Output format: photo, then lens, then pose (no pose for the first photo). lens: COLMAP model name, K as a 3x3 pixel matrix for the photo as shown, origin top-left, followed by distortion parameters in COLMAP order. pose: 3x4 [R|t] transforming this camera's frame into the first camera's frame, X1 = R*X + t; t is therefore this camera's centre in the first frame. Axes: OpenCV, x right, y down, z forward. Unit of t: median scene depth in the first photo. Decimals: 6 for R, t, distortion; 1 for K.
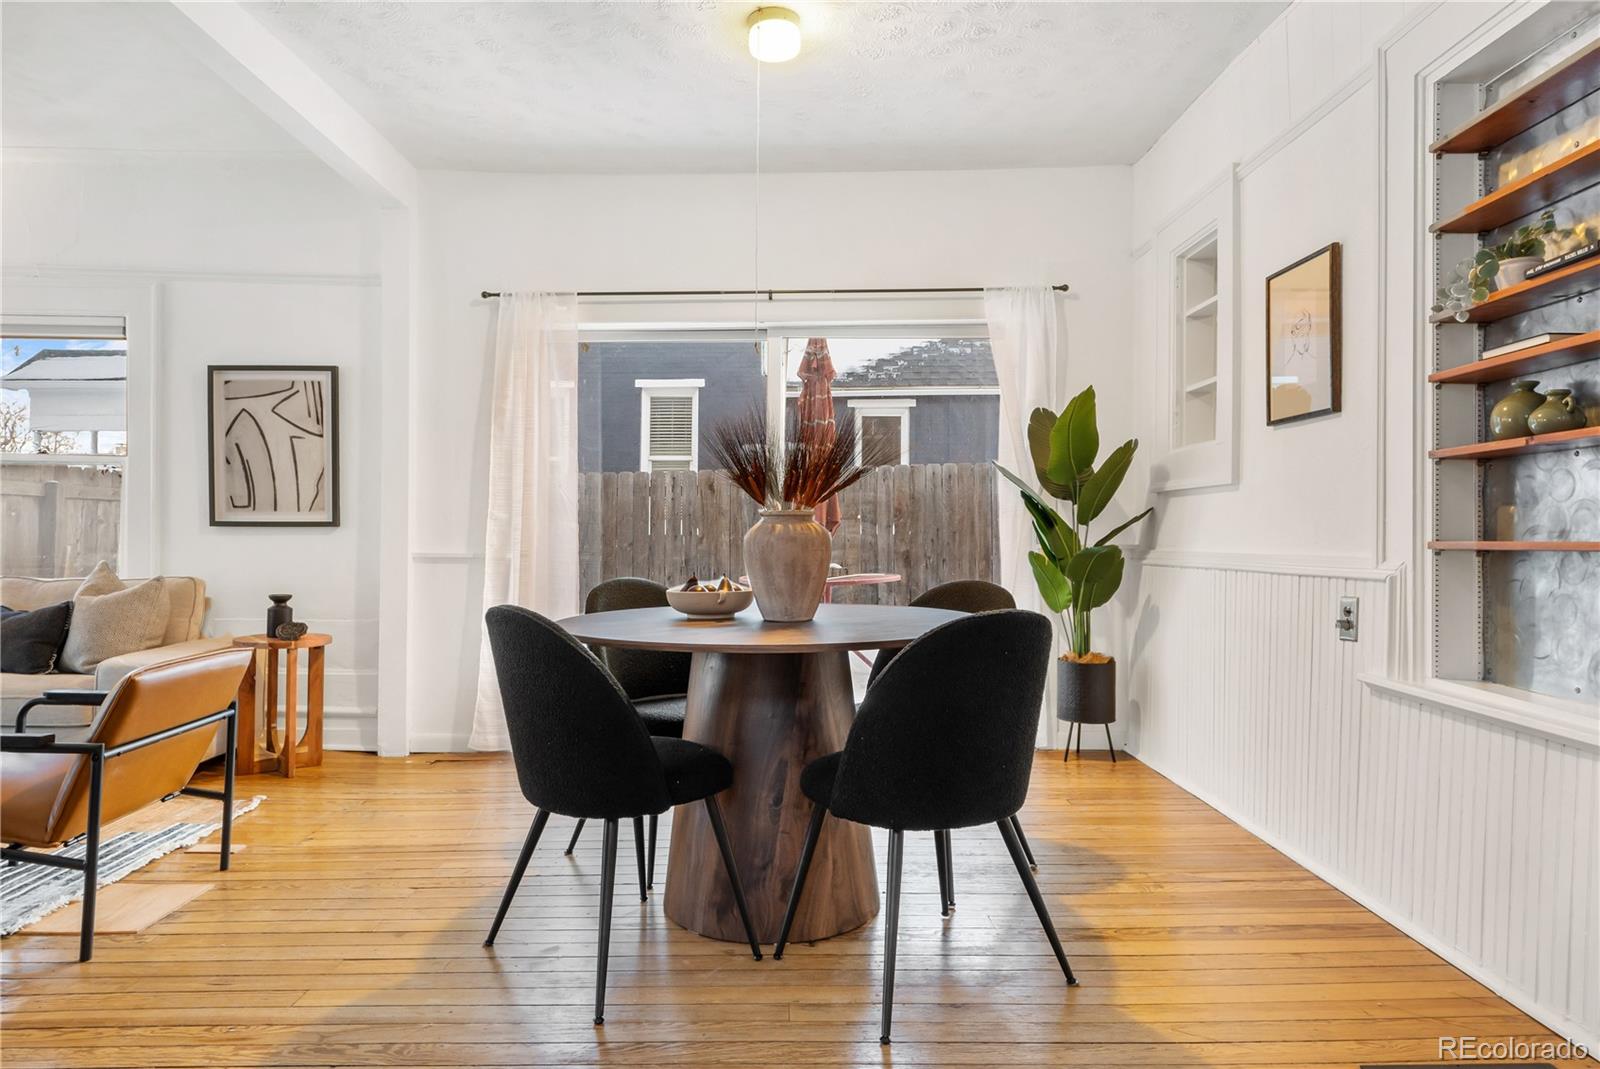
lens RADIAL K [[966.3, 0, 799.9], [0, 966.3, 533.3], [0, 0, 1]] dist [-0.001449, -0.001348]
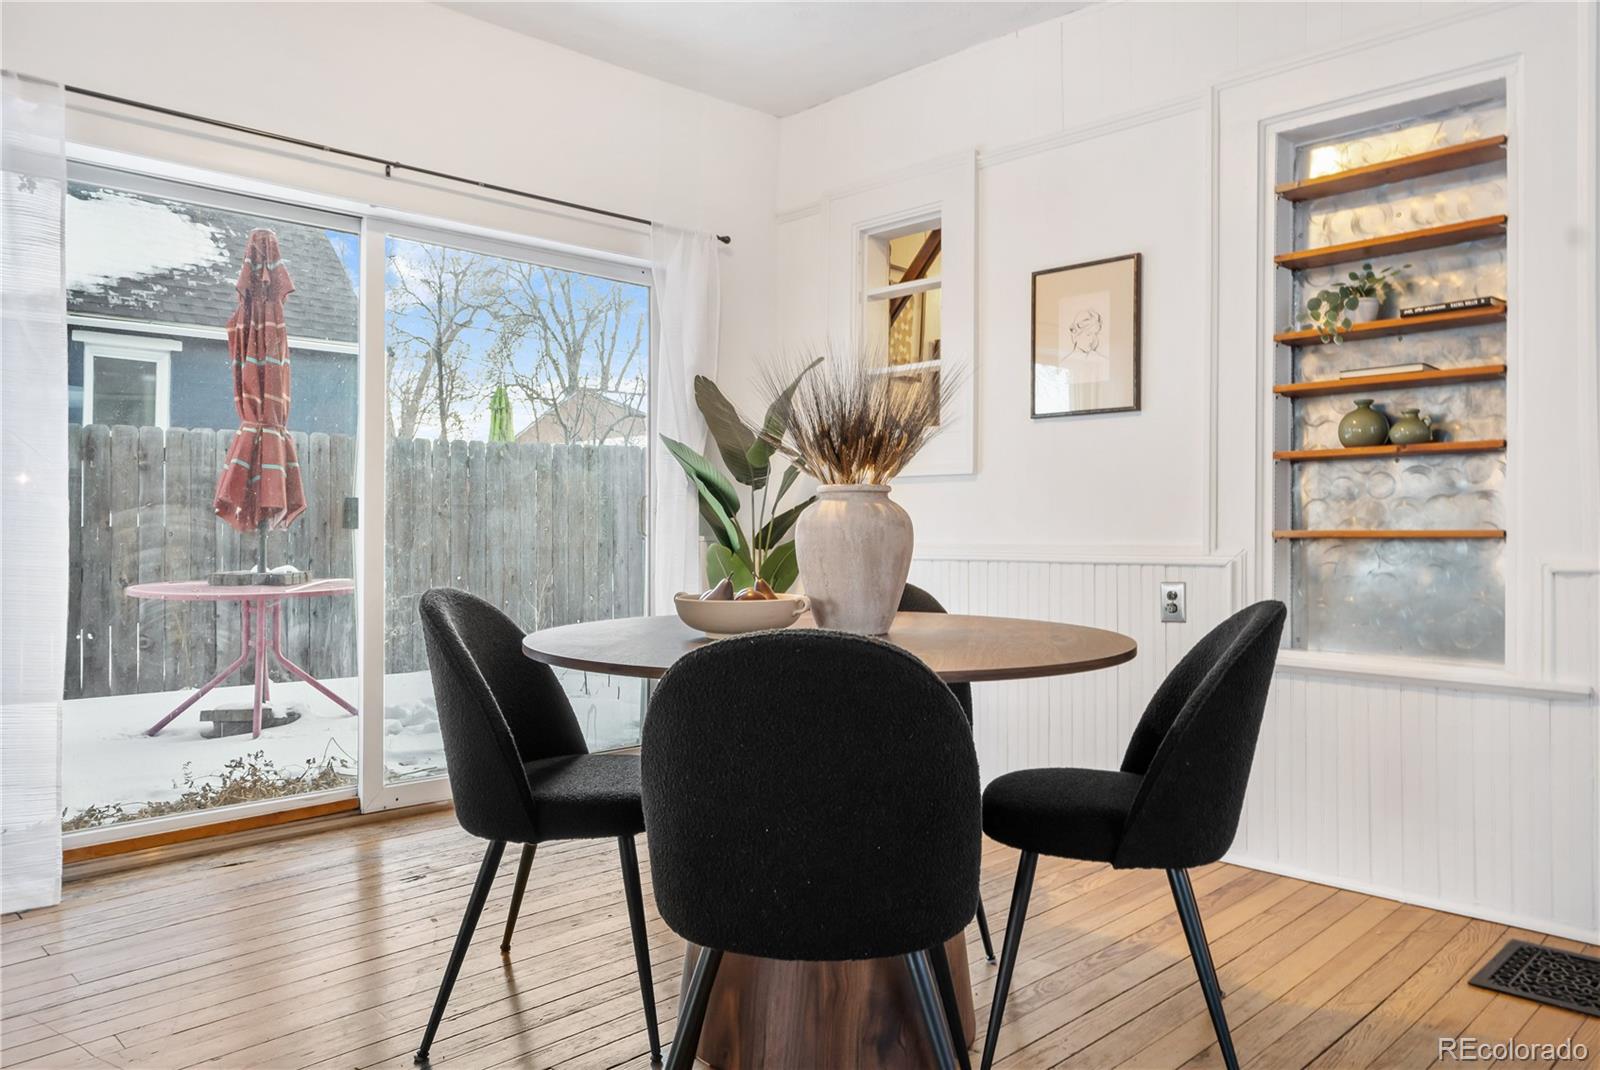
lens RADIAL K [[1104.0, 0, 799.7], [0, 1104.0, 534.4], [0, 0, 1]] dist [-0.005222, -0.000343]
pose [[0.719989, 0.003289, 0.693977, -0.562196], [-0.005880, 0.999982, 0.001361, 0.012168], [-0.693960, -0.005060, 0.719996, 0.376507]]
